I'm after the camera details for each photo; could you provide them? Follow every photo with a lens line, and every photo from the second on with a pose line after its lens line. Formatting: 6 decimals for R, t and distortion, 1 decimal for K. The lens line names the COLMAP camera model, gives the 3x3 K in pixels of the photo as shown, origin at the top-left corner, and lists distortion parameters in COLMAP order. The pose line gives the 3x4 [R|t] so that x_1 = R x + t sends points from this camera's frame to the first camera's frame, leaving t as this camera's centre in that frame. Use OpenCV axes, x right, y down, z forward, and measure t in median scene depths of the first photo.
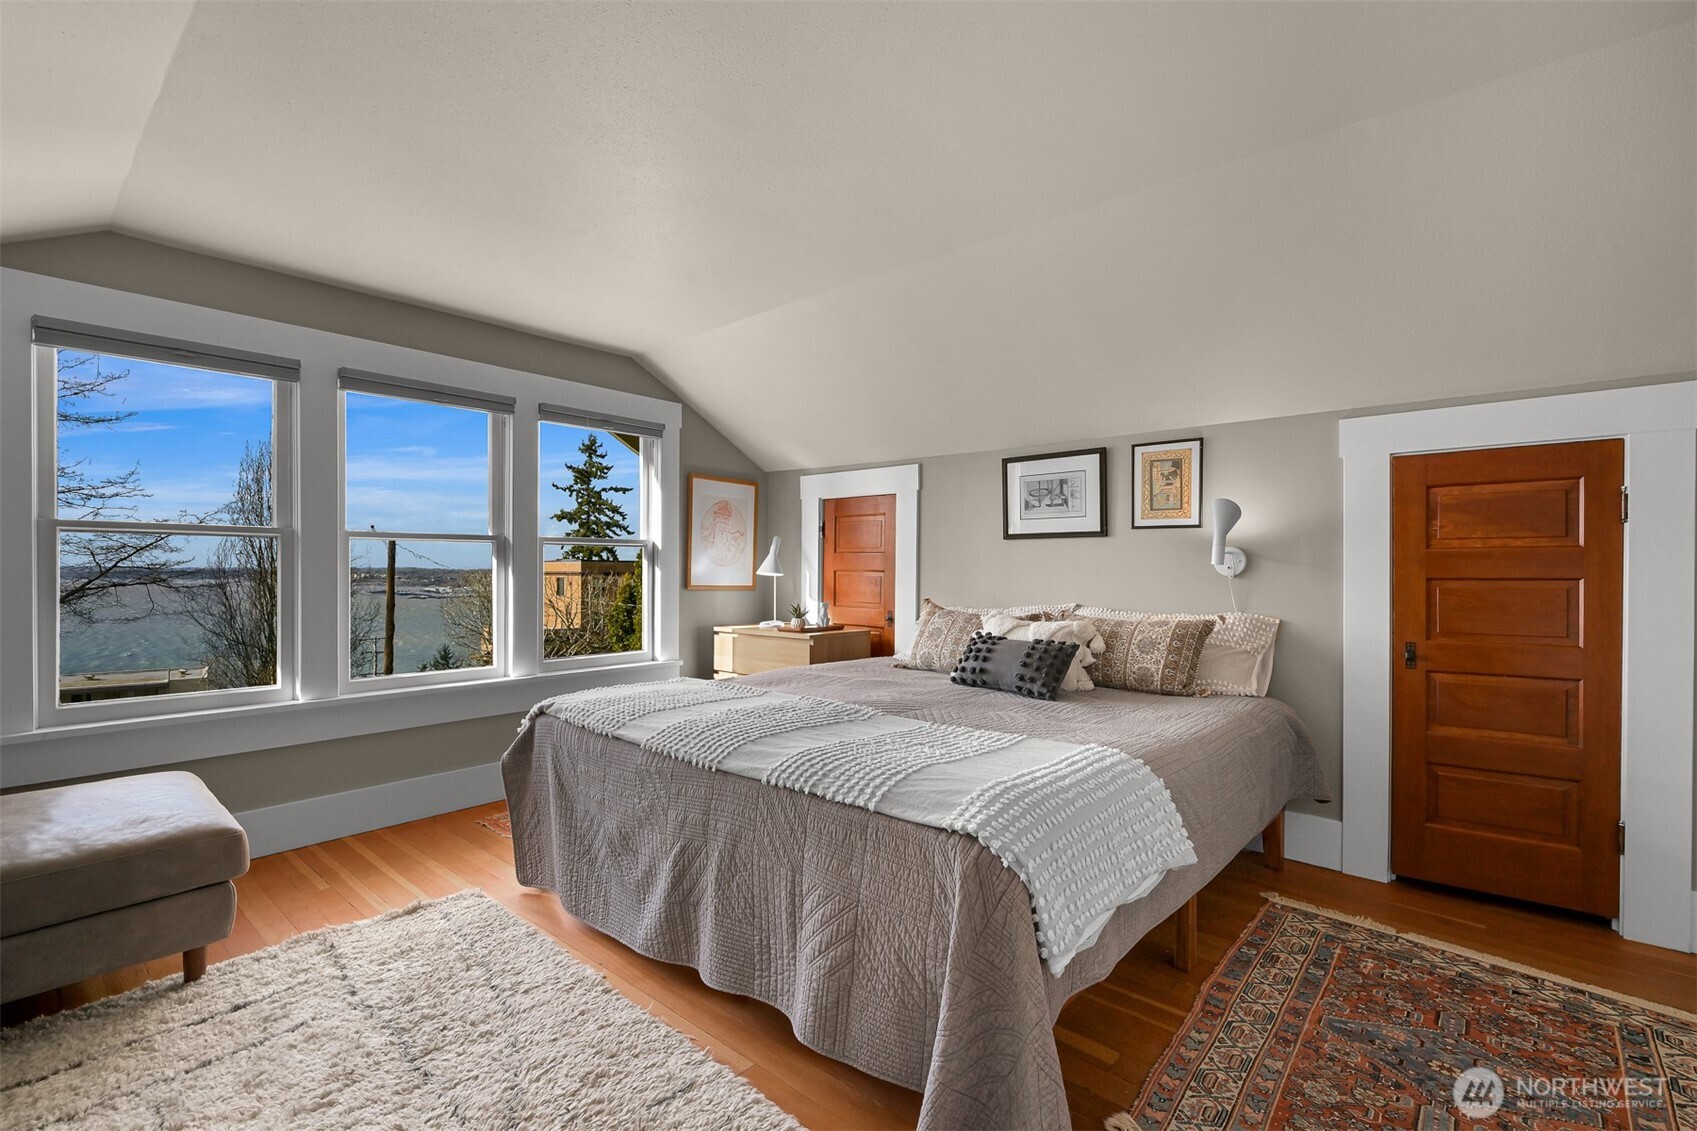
lens RADIAL K [[743.7, 0, 851.5], [0, 743.7, 571.1], [0, 0, 1]] dist [-0.004877, 0.000615]
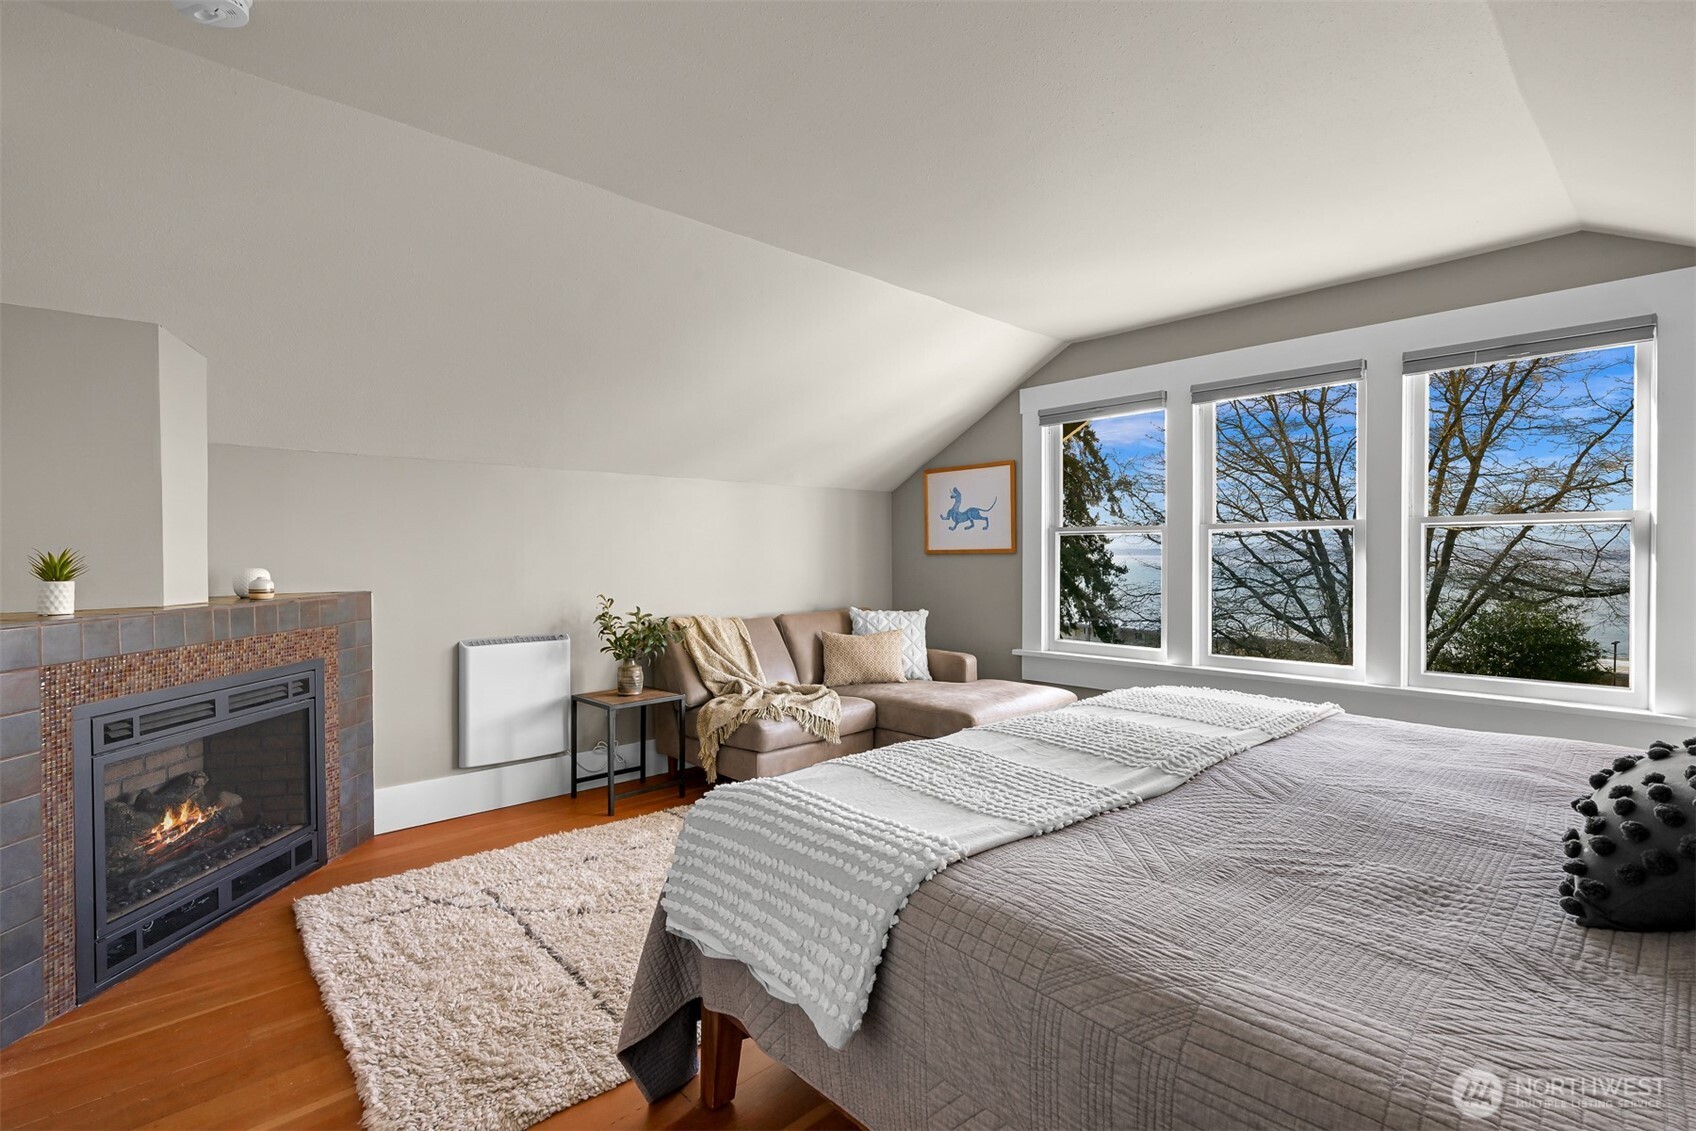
lens RADIAL K [[779.3, 0, 852.7], [0, 779.3, 562.8], [0, 0, 1]] dist [-0.003377, -0.001330]
pose [[-0.089436, 0.011196, -0.995930, 0.433368], [-0.001100, 0.999935, 0.011340, -0.005861], [0.995992, 0.002110, -0.089418, 0.423908]]
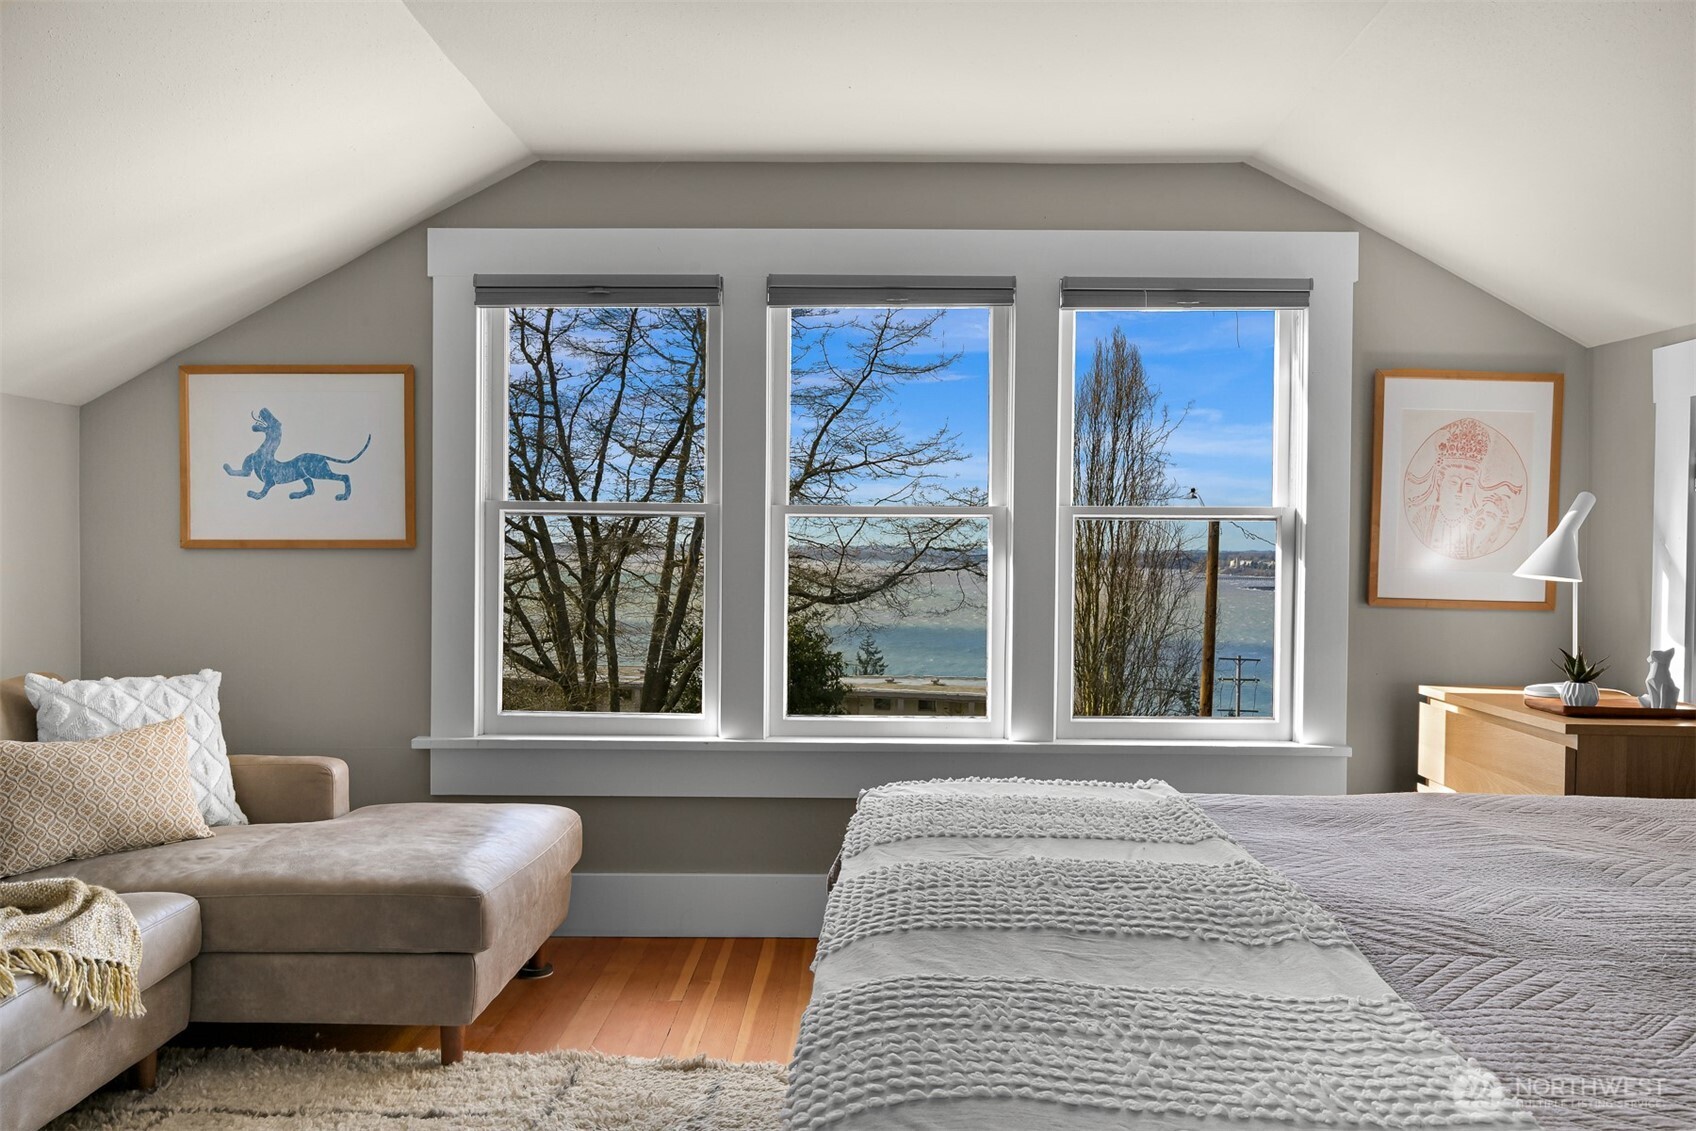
lens RADIAL K [[1277.5, 0, 850.1], [0, 1277.5, 559.1], [0, 0, 1]] dist [-0.009484, 0.004768]
pose [[0.645033, 0.010402, -0.764084, 0.217770], [-0.009544, 0.999939, 0.005556, -0.007811], [0.764095, 0.003709, 0.645093, 0.201195]]
